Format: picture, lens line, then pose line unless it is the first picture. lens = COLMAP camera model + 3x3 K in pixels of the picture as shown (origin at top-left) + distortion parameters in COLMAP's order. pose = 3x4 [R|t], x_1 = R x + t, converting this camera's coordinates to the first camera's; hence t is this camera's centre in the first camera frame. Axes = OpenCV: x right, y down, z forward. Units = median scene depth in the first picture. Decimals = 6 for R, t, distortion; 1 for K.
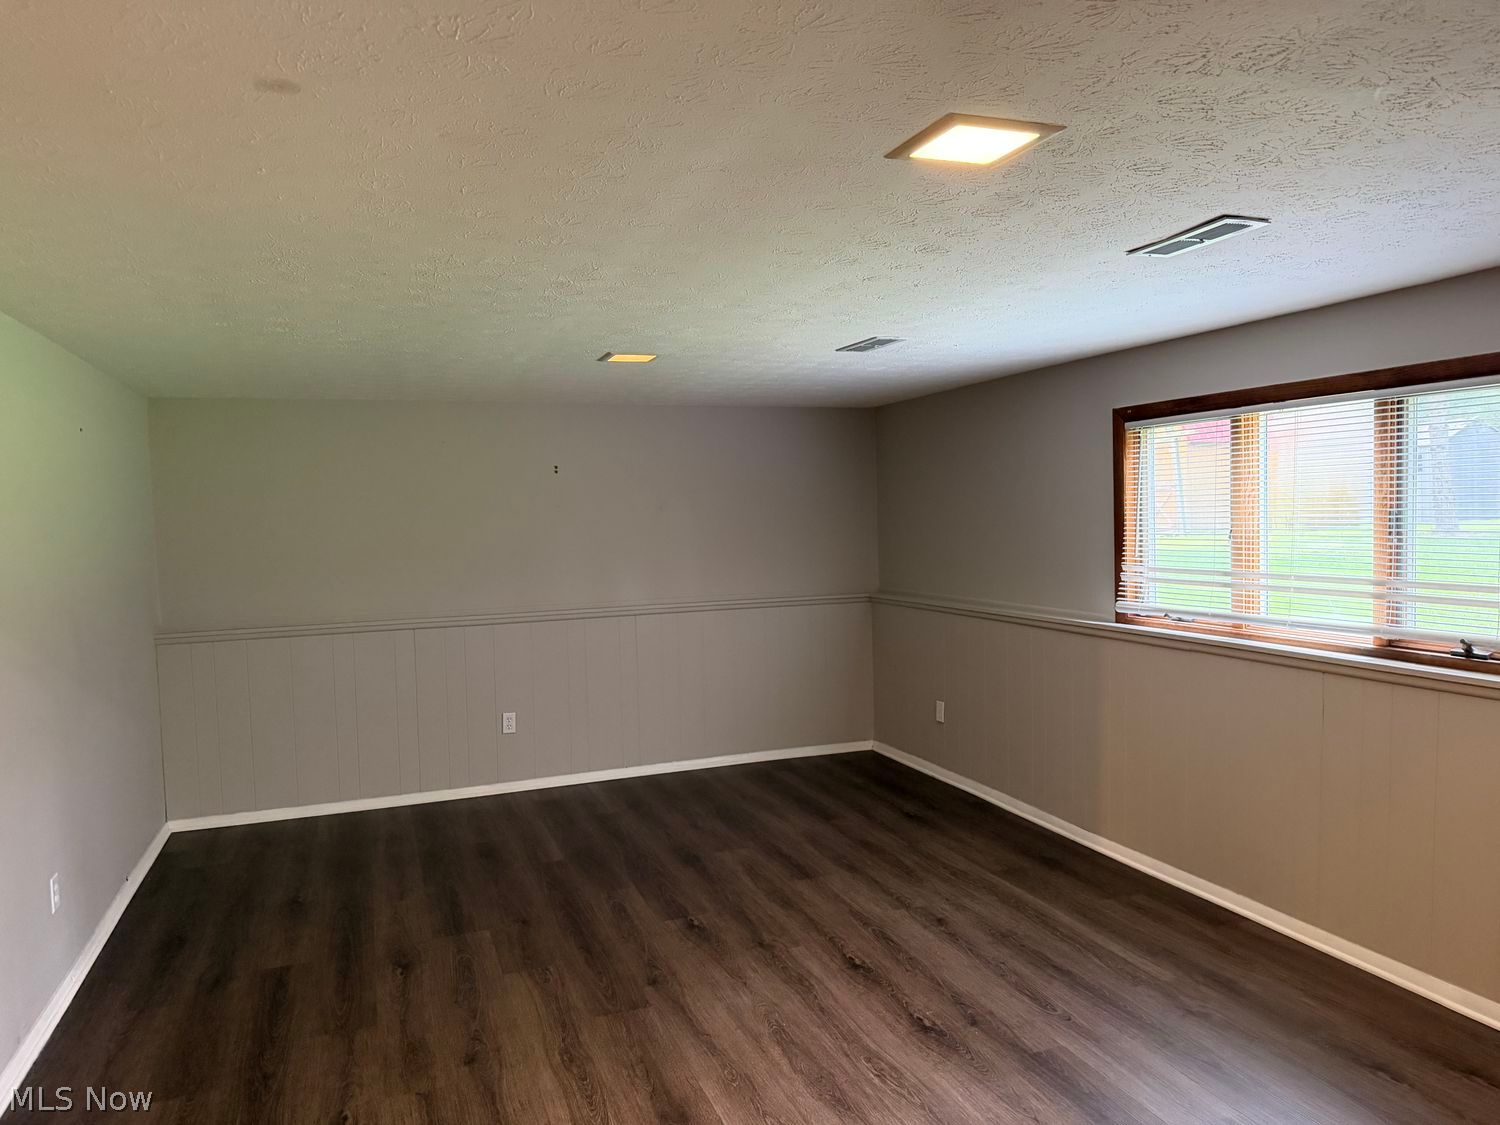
lens RADIAL K [[1045.5, 0, 747.1], [0, 1045.5, 566.3], [0, 0, 1]] dist [0.105679, -0.174975]
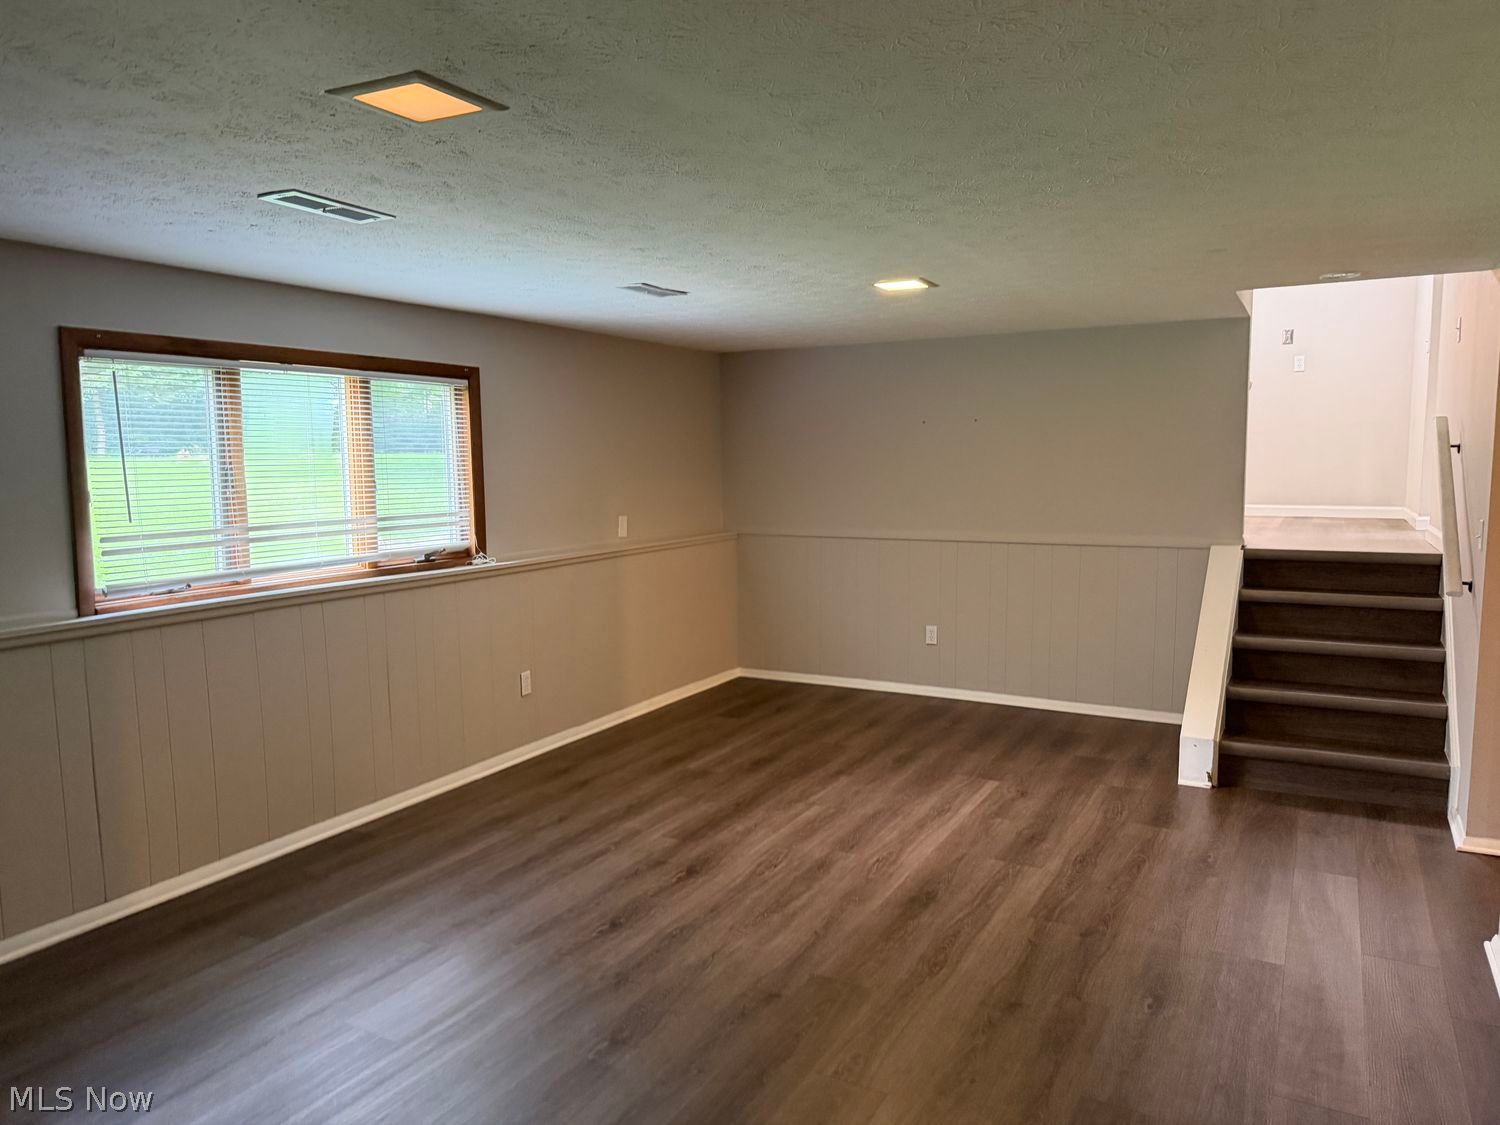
lens RADIAL K [[1045.5, 0, 747.1], [0, 1045.5, 566.3], [0, 0, 1]] dist [0.105679, -0.174975]
pose [[-0.653893, -0.050427, 0.754905, -0.735852], [0.064240, 0.990473, 0.121807, -0.060561], [-0.753855, 0.128144, -0.644424, 1.590787]]
